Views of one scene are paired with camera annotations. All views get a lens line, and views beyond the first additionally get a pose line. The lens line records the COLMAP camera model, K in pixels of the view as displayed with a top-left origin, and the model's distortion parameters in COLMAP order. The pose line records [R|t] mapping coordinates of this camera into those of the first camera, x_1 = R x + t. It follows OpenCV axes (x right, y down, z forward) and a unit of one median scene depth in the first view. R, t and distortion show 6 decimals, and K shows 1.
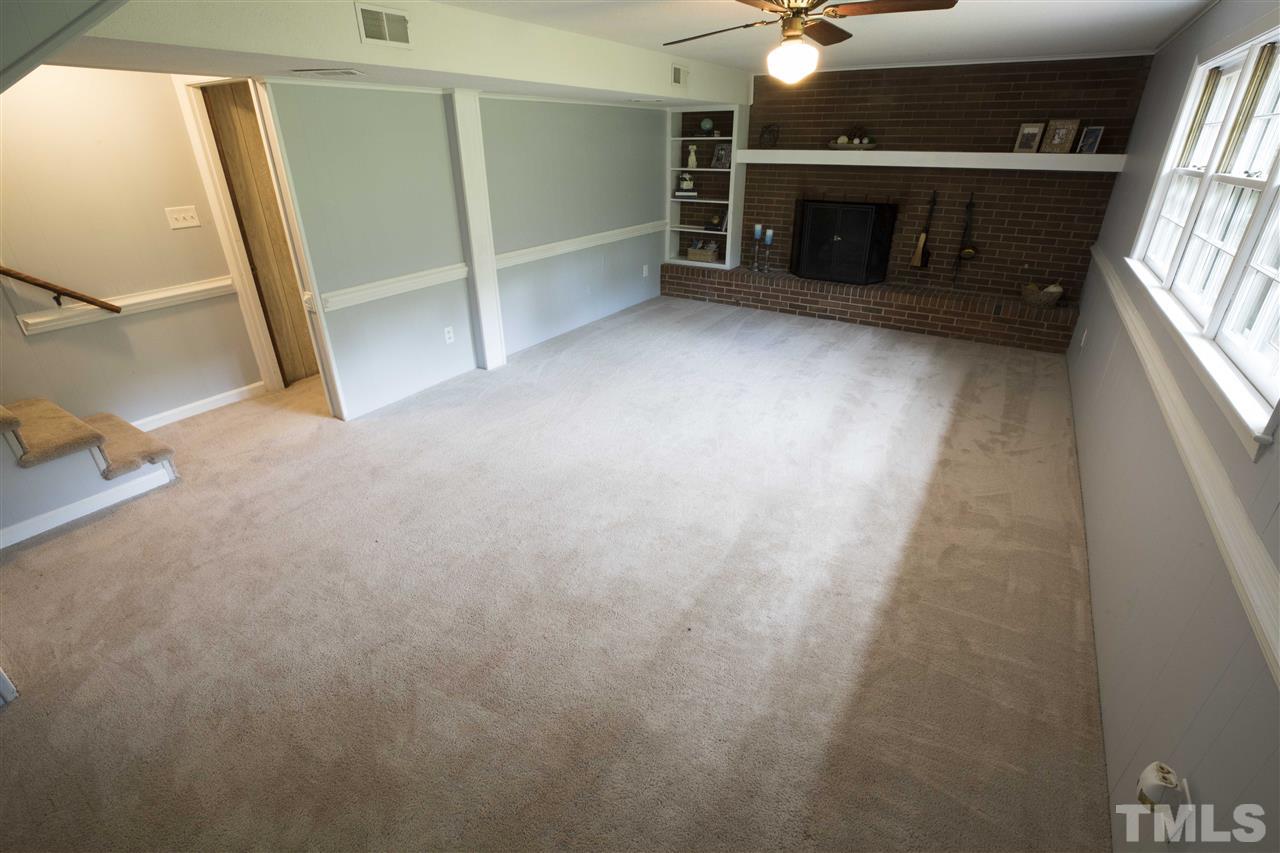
lens RADIAL K [[580.2, 0, 637.5], [0, 580.2, 435.5], [0, 0, 1]] dist [-0.049485, 0.014117]
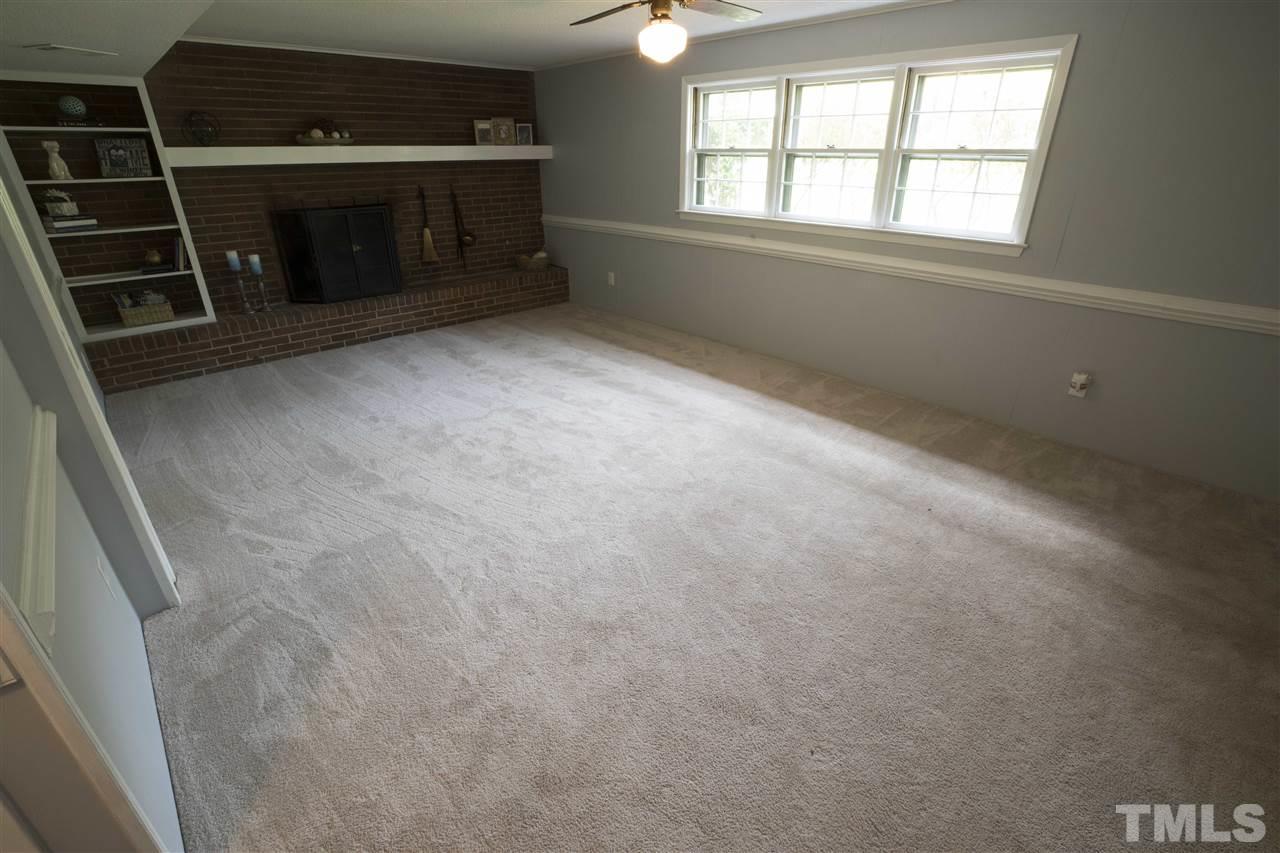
lens RADIAL K [[580.2, 0, 637.5], [0, 580.2, 435.5], [0, 0, 1]] dist [-0.049485, 0.014117]
pose [[0.256043, -0.417598, 0.871811, -0.415092], [0.434961, 0.855188, 0.281891, -0.162165], [-0.863279, 0.307027, 0.400603, 0.380975]]
